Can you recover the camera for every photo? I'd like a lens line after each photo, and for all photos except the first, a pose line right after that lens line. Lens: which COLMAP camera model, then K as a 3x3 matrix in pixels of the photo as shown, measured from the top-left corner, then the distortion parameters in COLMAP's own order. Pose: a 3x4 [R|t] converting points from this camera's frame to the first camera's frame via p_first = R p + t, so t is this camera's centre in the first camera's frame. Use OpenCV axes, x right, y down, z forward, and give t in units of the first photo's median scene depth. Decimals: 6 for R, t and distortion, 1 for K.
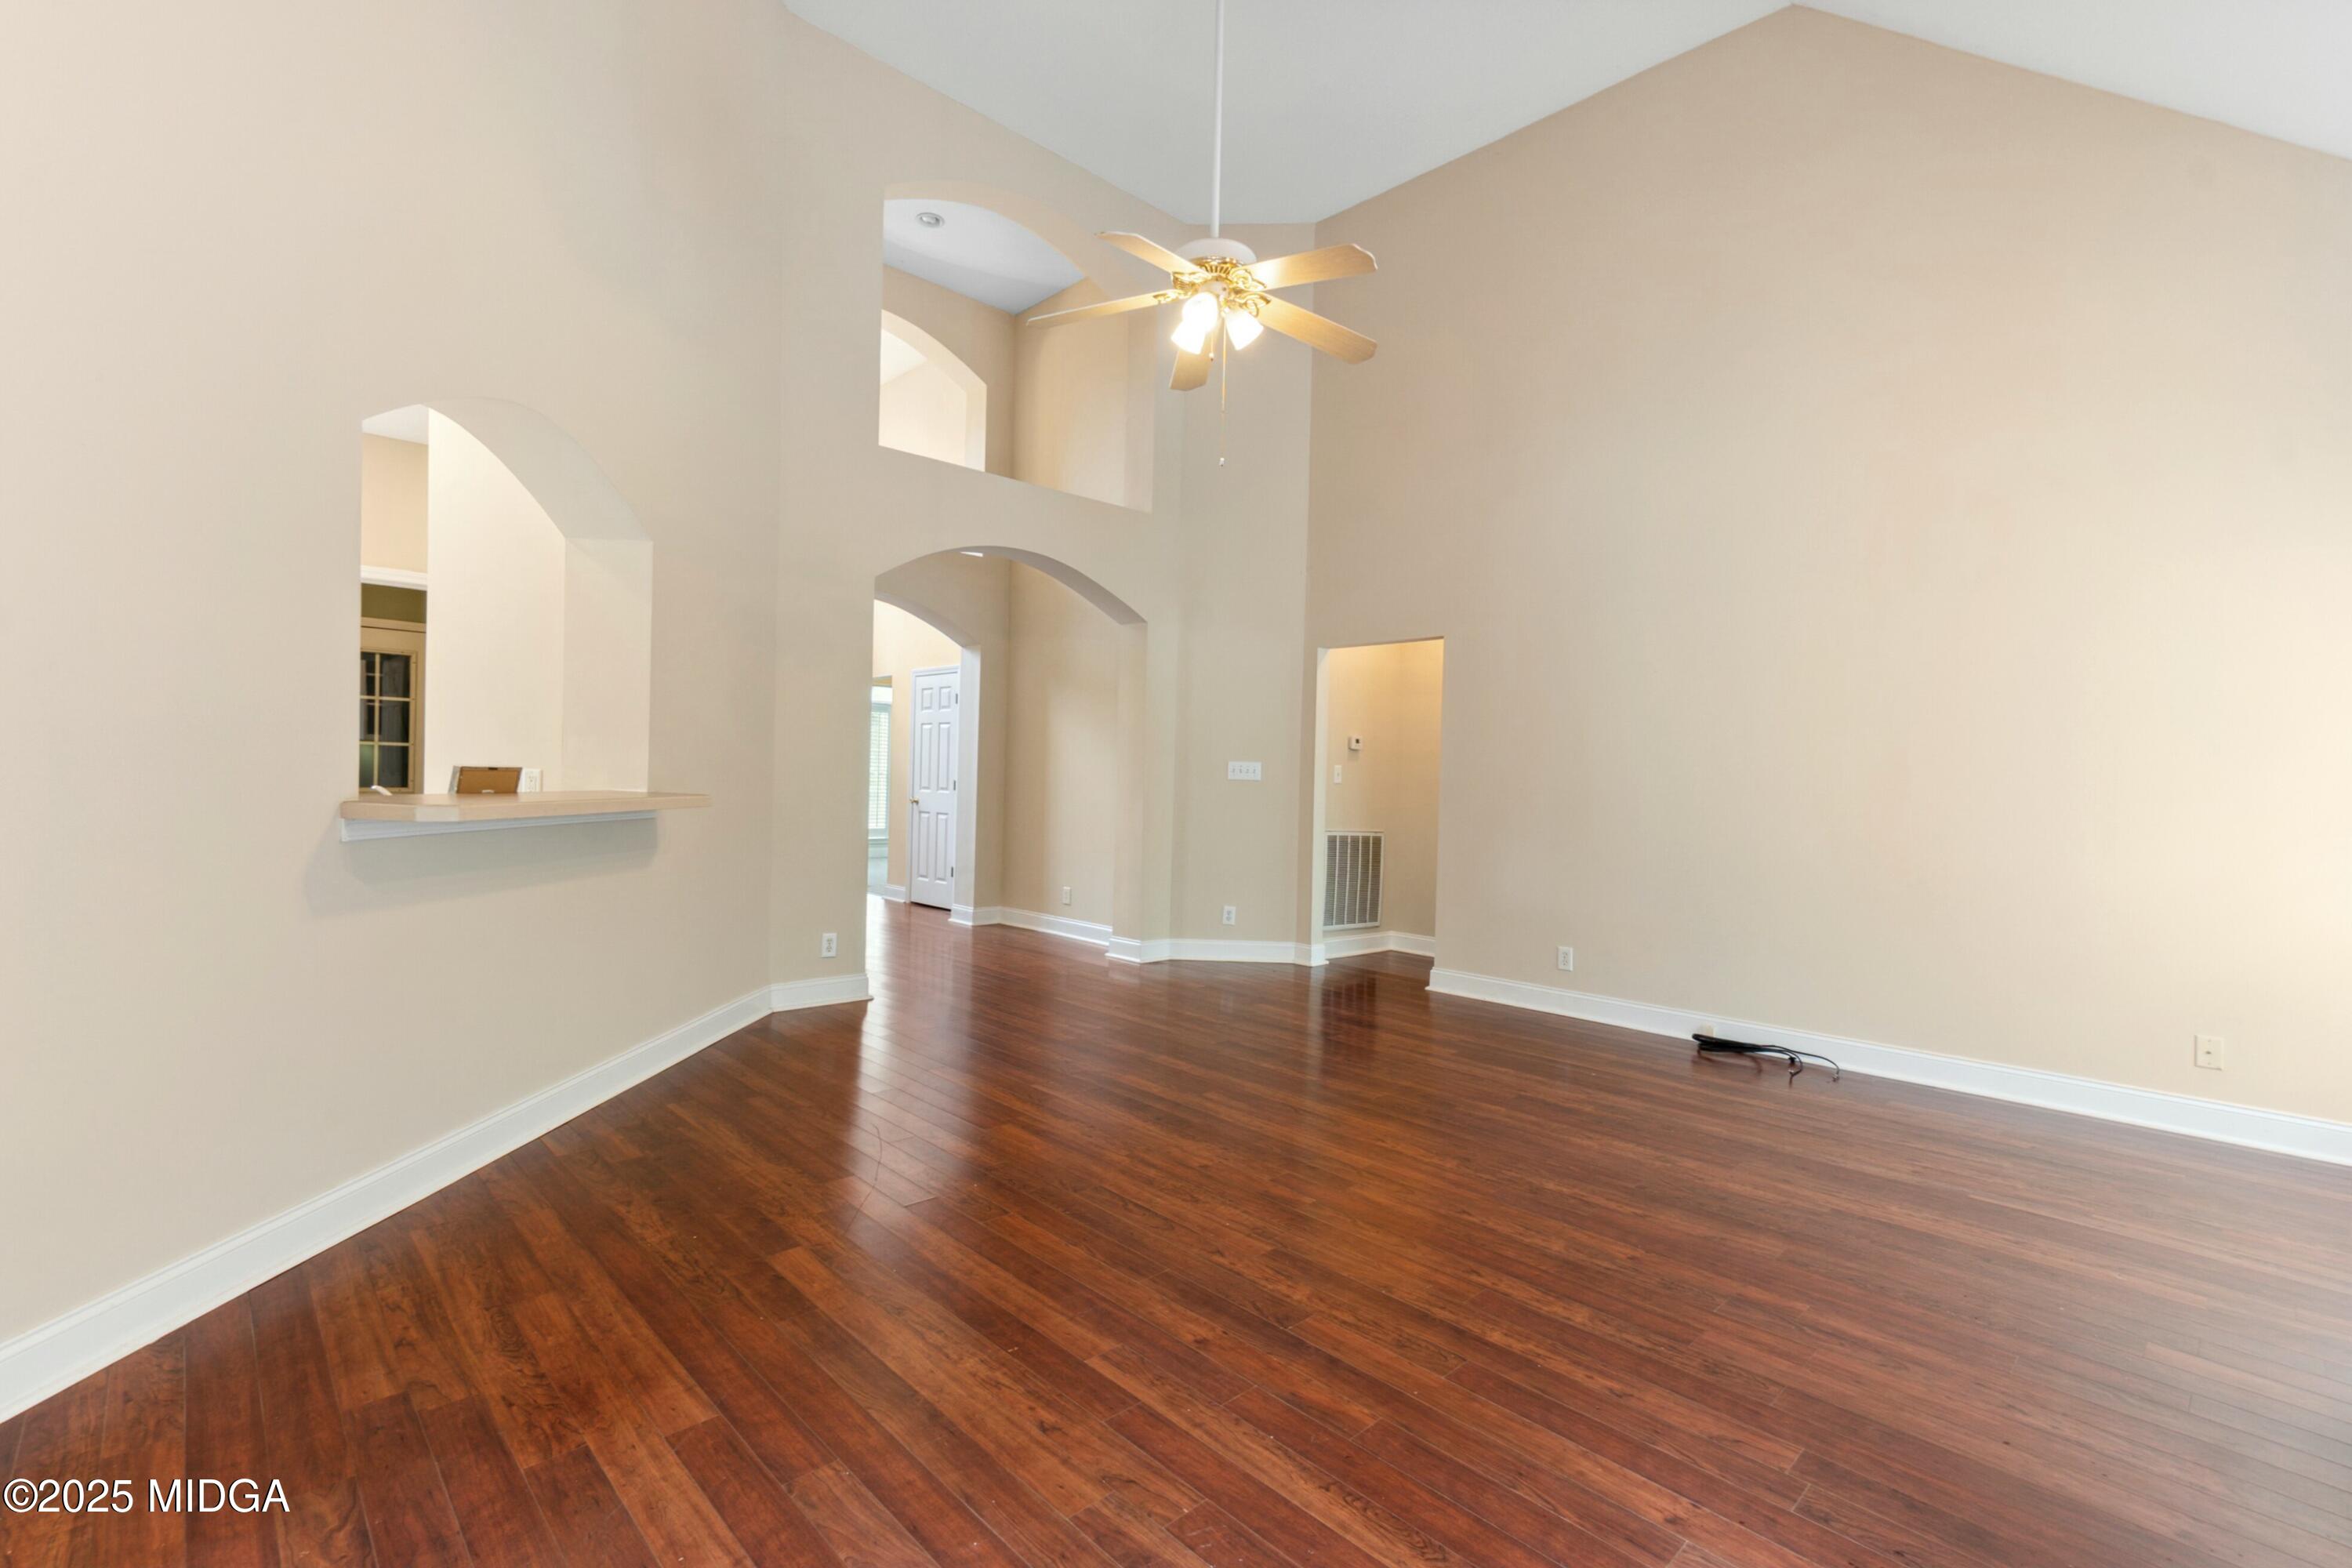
lens RADIAL K [[1042.9, 0, 1181.7], [0, 1042.9, 787.9], [0, 0, 1]] dist [0.000033, -0.000083]
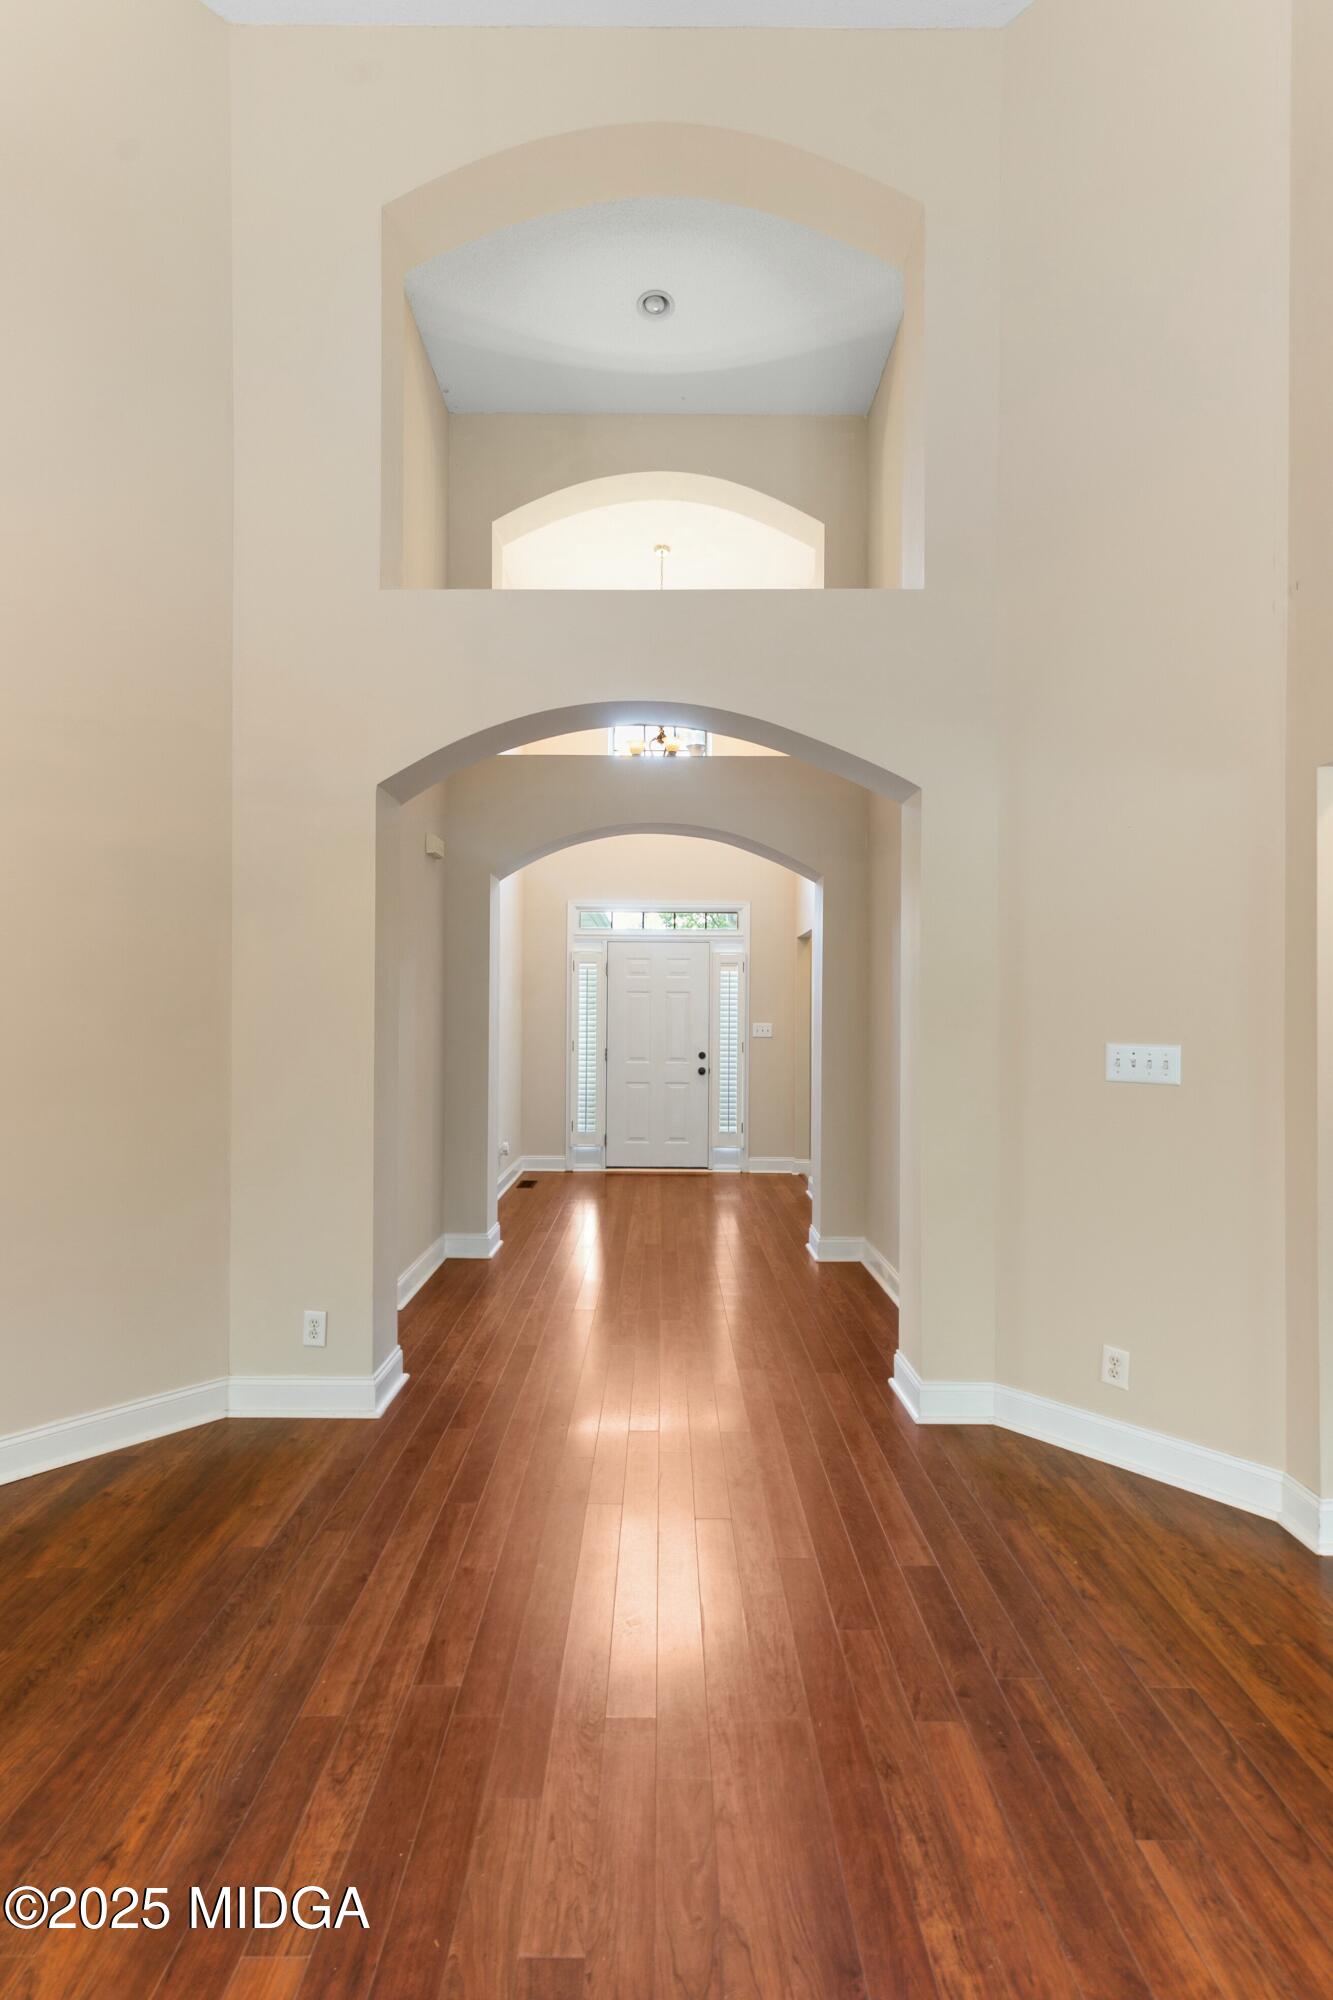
lens RADIAL K [[882.0, 0, 662.3], [0, 882.0, 1009.4], [0, 0, 1]] dist [0.001293, 0.005254]
pose [[0.719081, -0.027205, -0.694394, 0.332344], [0.008941, 0.999513, -0.029900, -0.056270], [0.694869, 0.015292, 0.718974, 1.031113]]
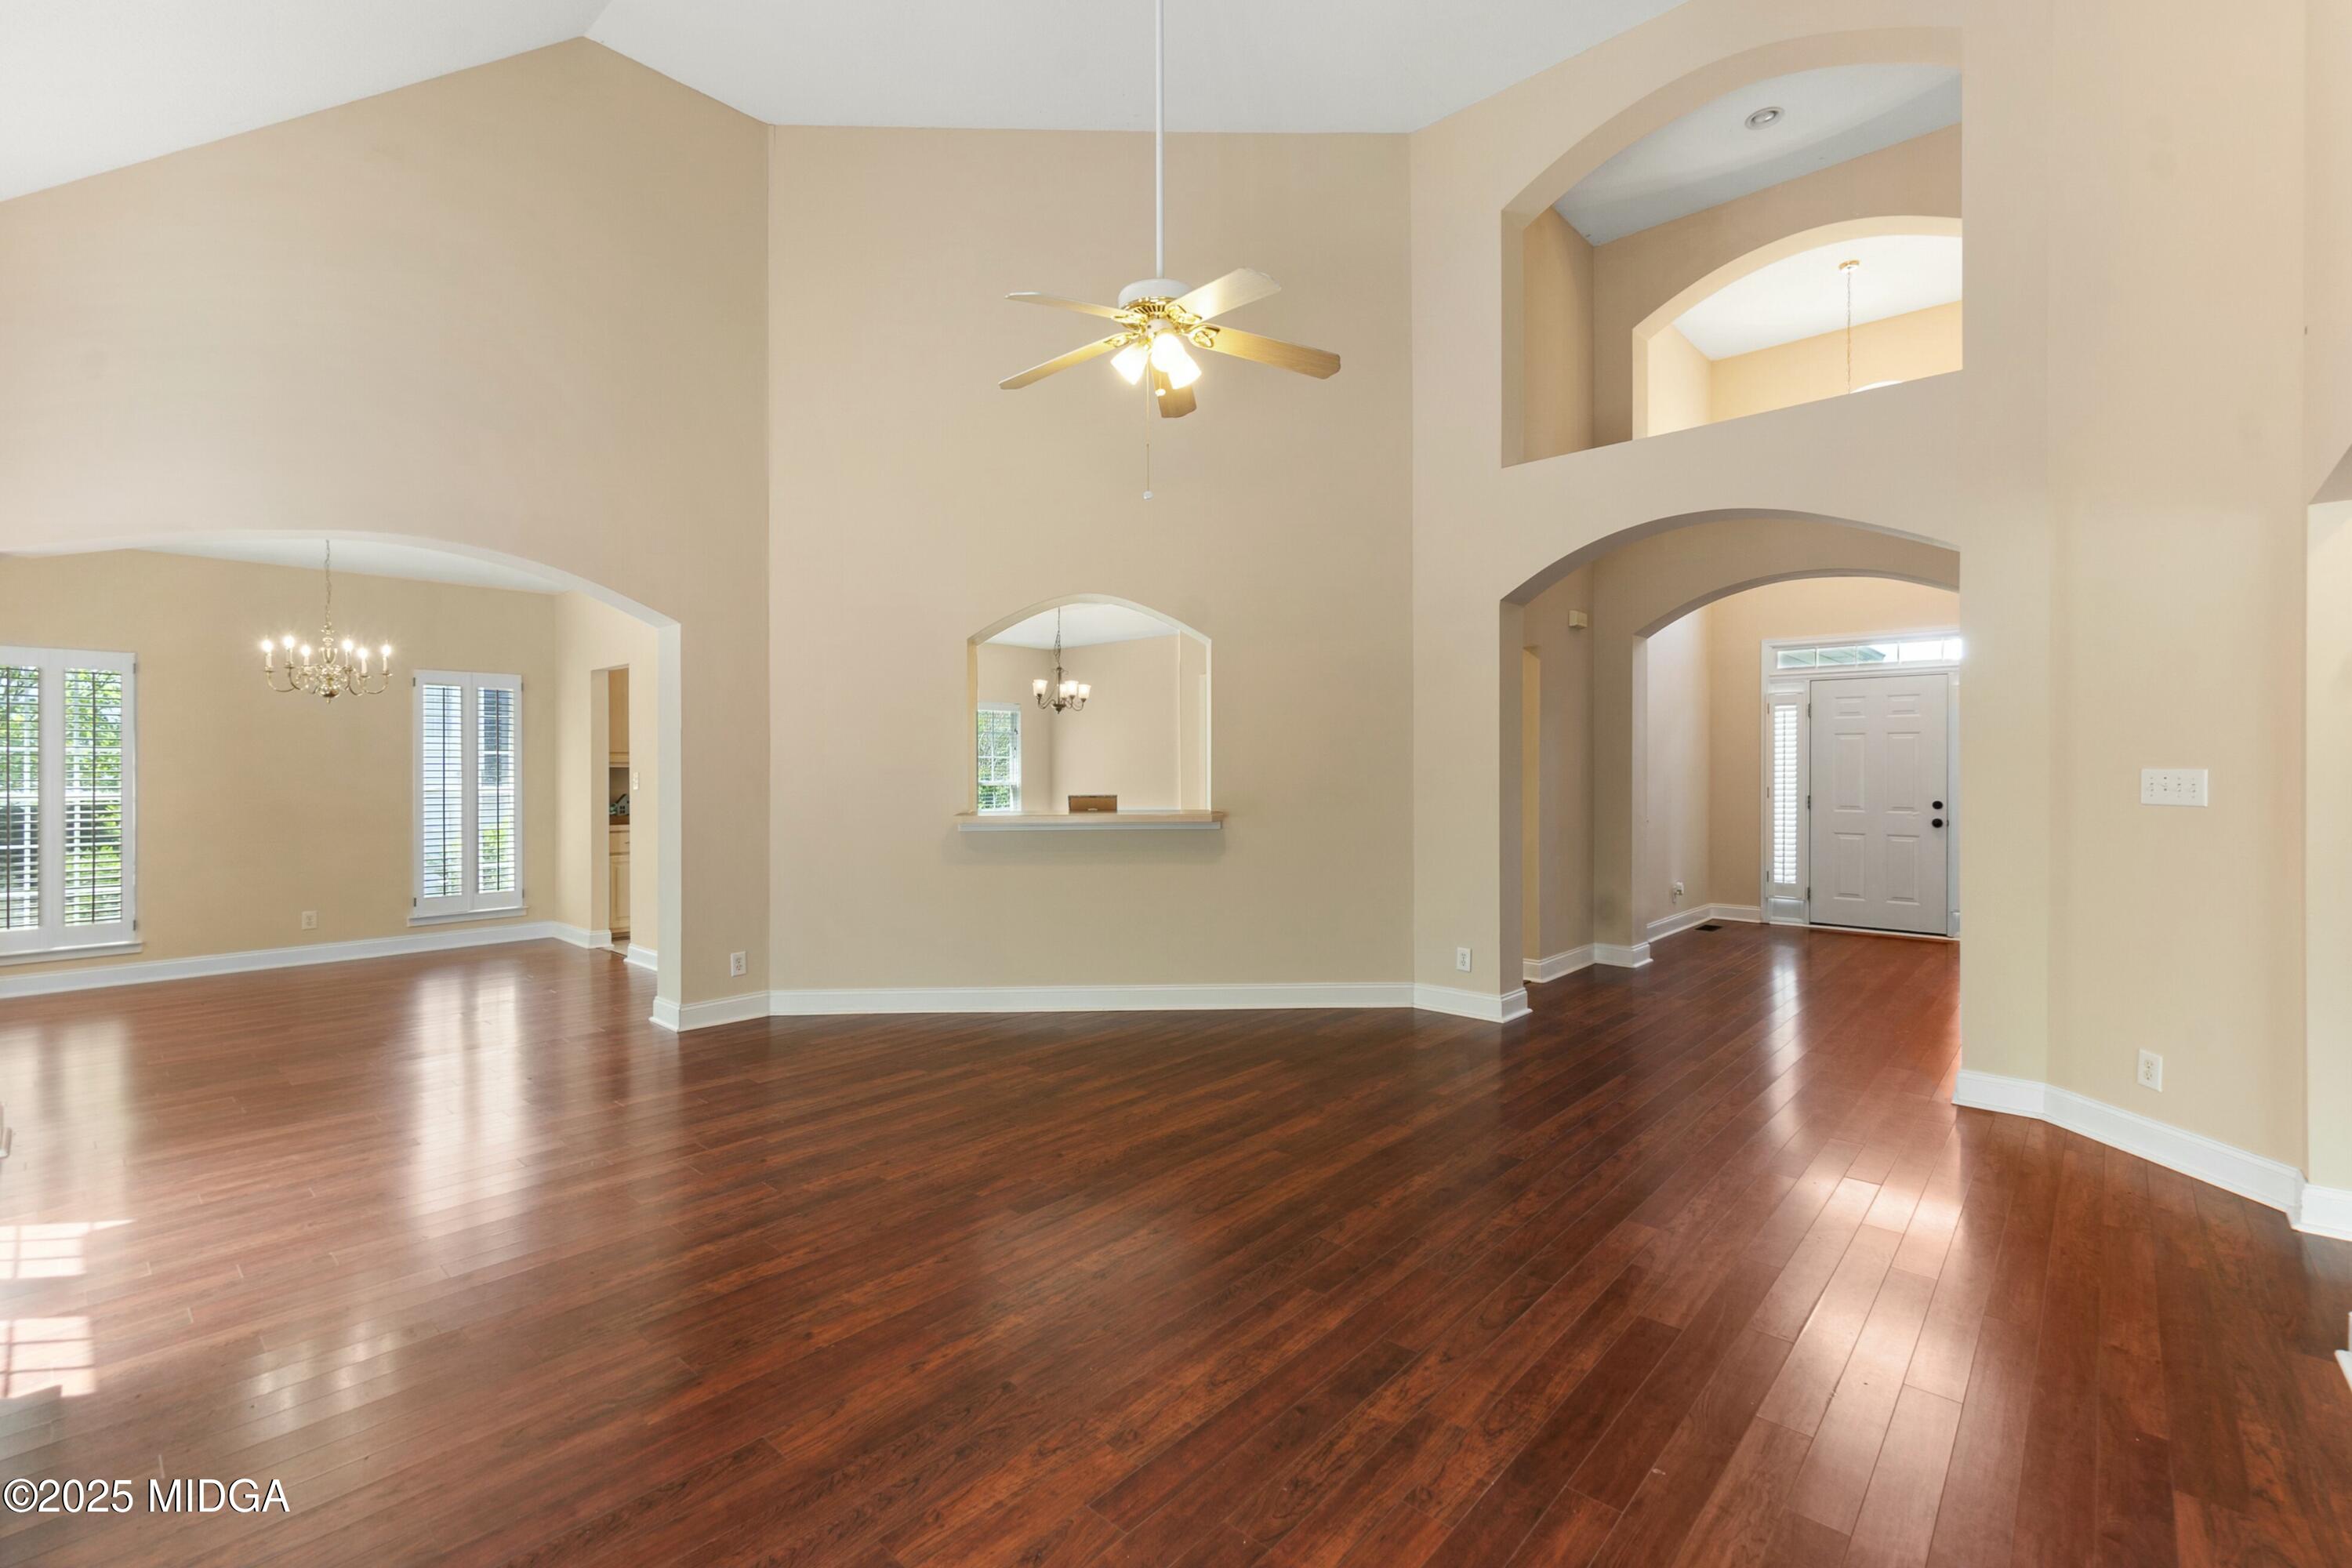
lens RADIAL K [[1042.9, 0, 1174.0], [0, 1042.9, 775.8], [0, 0, 1]] dist [0.004969, 0.000238]
pose [[0.068900, -0.020798, -0.997407, 0.974248], [-0.005946, 0.999756, -0.021258, -0.014681], [0.997606, 0.007396, 0.068760, 0.887055]]
